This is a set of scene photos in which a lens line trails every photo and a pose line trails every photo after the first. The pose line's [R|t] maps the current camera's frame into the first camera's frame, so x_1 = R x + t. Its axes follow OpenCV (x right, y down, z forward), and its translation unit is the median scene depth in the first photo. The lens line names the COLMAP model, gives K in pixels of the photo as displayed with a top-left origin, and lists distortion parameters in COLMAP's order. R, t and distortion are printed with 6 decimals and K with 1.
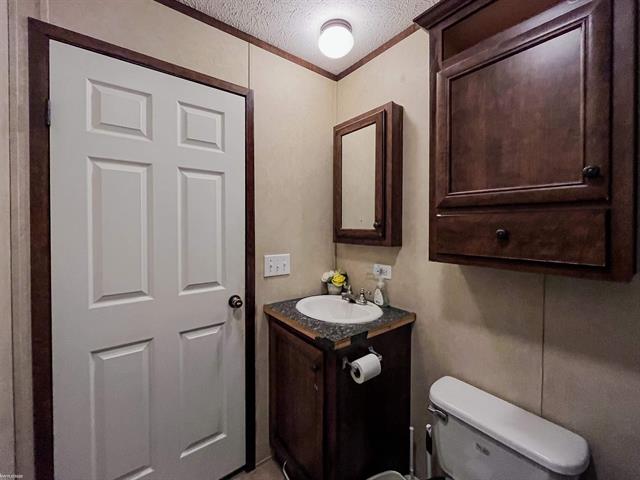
lens RADIAL K [[270.4, 0, 319.4], [0, 270.4, 226.8], [0, 0, 1]] dist [0.000906, 0.000096]
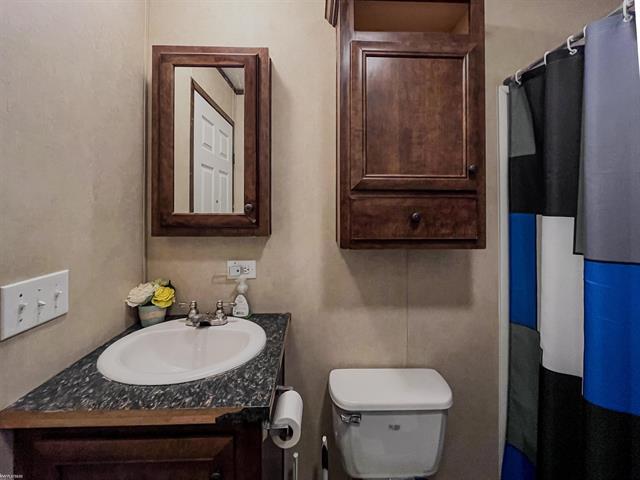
lens RADIAL K [[275.1, 0, 337.4], [0, 275.1, 203.8], [0, 0, 1]] dist [-0.000869, 0.000126]
pose [[0.582270, 0.007650, 0.812960, -0.249439], [0.000238, 0.999954, -0.009580, -0.009952], [-0.812996, 0.005771, 0.582241, 0.373819]]
